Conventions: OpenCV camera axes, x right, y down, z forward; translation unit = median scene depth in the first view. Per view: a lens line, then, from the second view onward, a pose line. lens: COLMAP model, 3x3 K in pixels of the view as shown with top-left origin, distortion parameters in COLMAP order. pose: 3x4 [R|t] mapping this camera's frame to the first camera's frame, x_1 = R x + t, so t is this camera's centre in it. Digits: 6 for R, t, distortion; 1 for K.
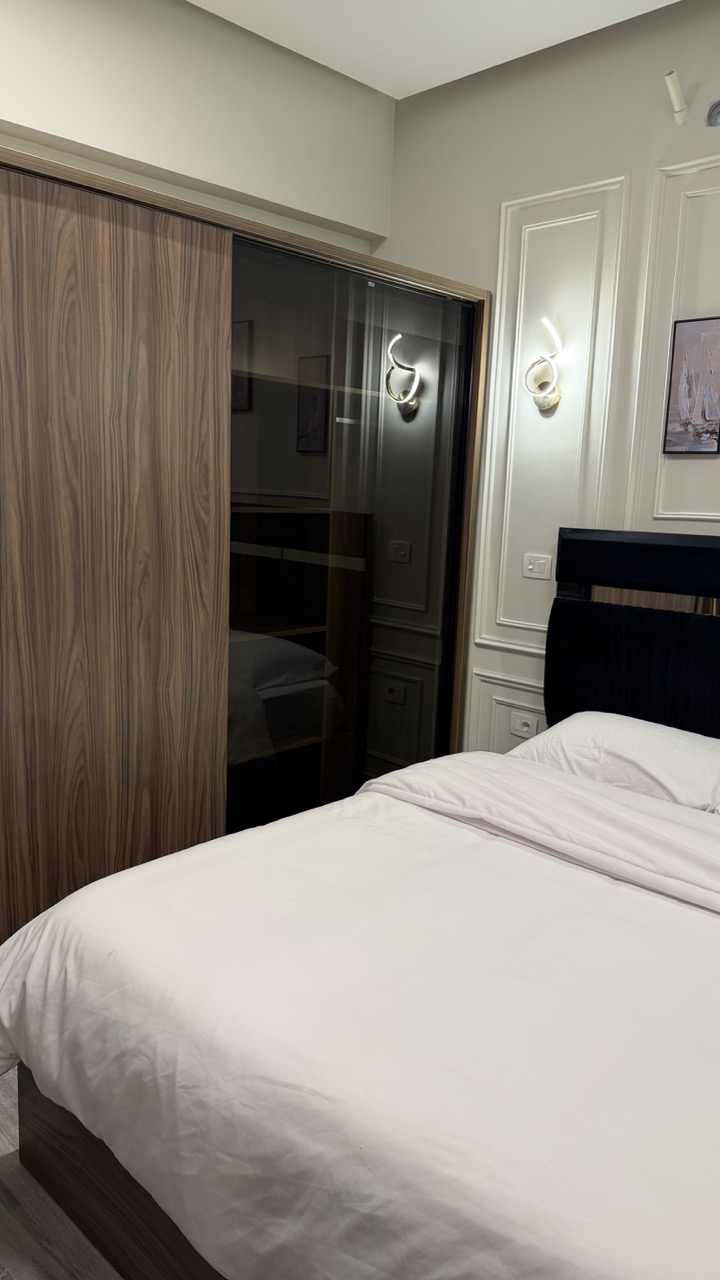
lens RADIAL K [[899.9, 0, 360.0], [0, 899.9, 629.7], [0, 0, 1]] dist [0.087424, -0.124705]
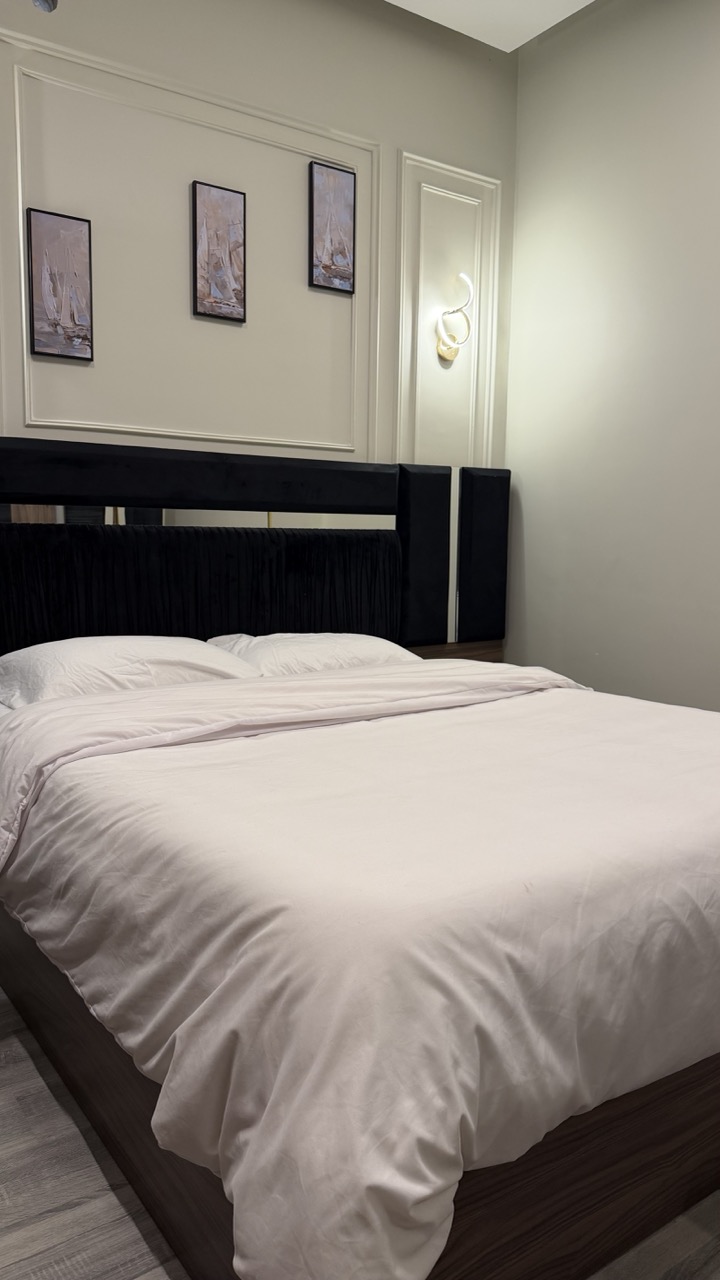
lens RADIAL K [[899.9, 0, 359.2], [0, 899.9, 639.4], [0, 0, 1]] dist [0.087424, -0.124705]
pose [[0.189663, -0.151516, 0.970088, -0.563569], [0.154518, 0.980316, 0.122903, 0.027457], [-0.969614, 0.126586, 0.209342, 0.550874]]
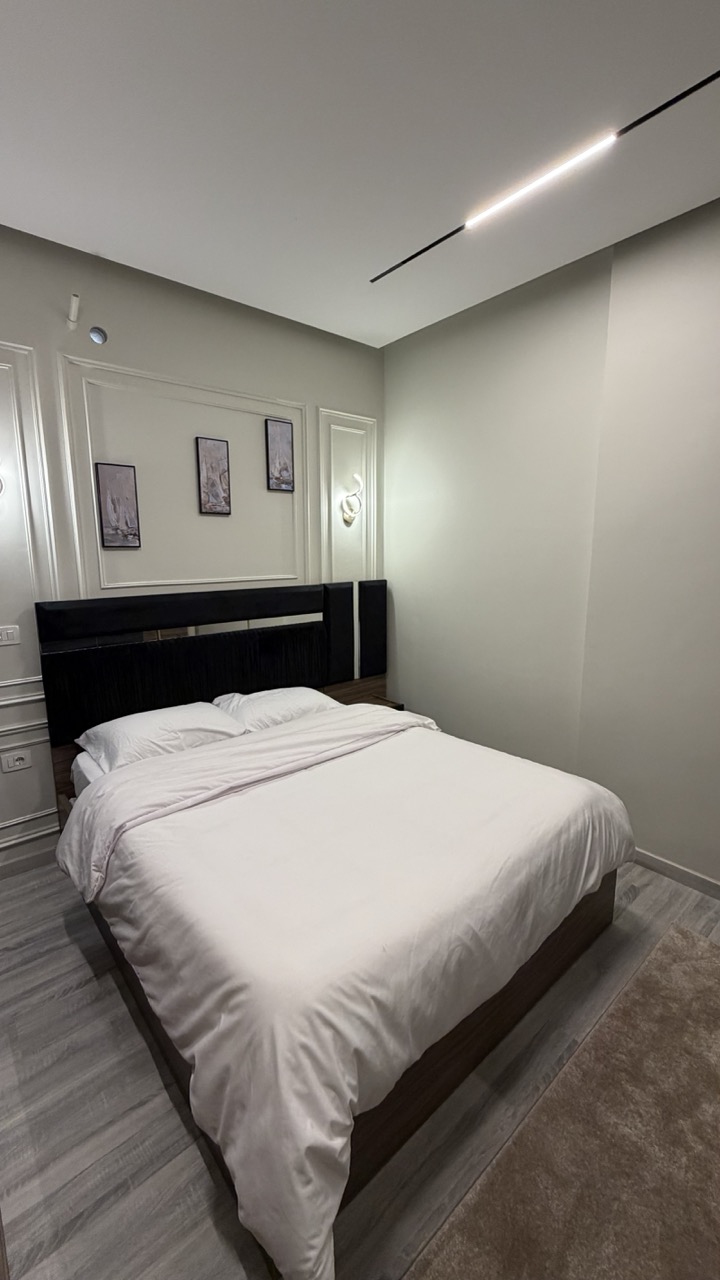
lens RADIAL K [[512.7, 0, 358.1], [0, 512.7, 636.2], [0, 0, 1]] dist [-0.000018, 0.000507]
pose [[0.096784, -0.203854, 0.974206, -0.535893], [0.168310, 0.968056, 0.185846, -0.142479], [-0.980971, 0.145981, 0.128003, 0.504078]]
